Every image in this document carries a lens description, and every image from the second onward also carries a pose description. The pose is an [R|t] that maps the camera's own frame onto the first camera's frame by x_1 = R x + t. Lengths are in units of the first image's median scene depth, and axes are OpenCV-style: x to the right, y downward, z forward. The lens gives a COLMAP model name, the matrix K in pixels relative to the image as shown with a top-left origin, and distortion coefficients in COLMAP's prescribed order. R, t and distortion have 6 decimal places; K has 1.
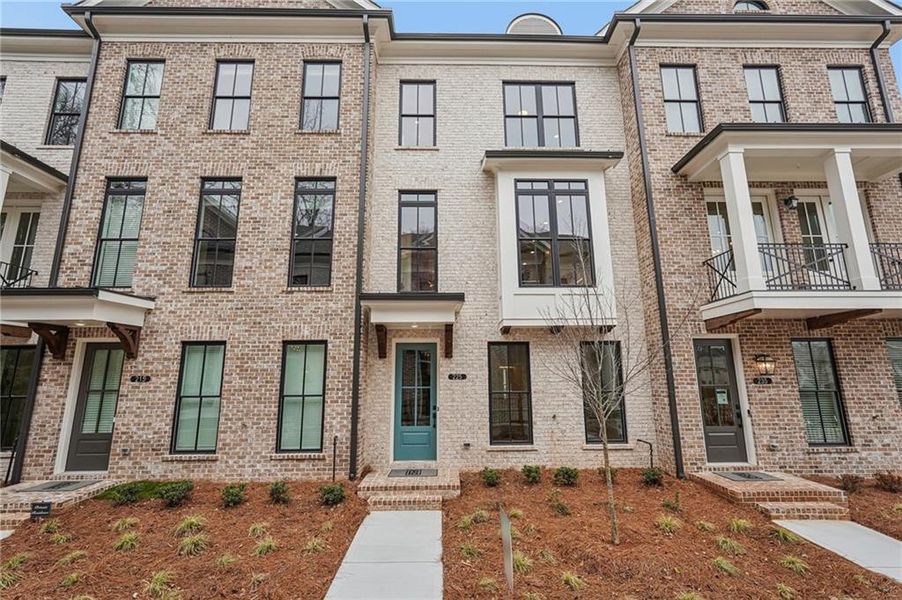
lens RADIAL K [[401.1, 0, 452.5], [0, 401.1, 298.3], [0, 0, 1]] dist [-0.009092, 0.004925]
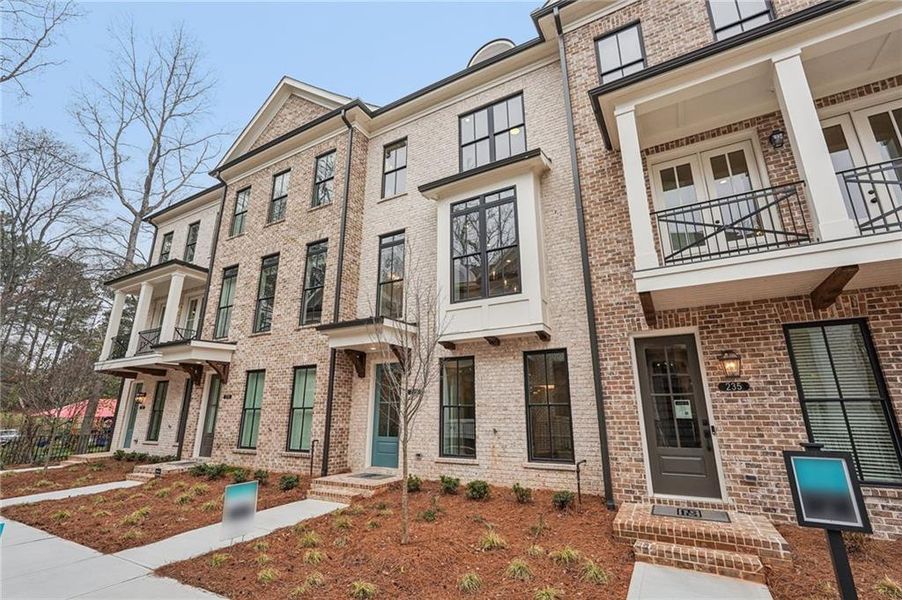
lens RADIAL K [[401.1, 0, 450.2], [0, 401.1, 297.8], [0, 0, 1]] dist [-0.009092, 0.004925]
pose [[0.859820, -0.138390, -0.491485, 0.688072], [0.096587, 0.989274, -0.109582, 0.072960], [0.501378, 0.046749, 0.863965, 0.091492]]
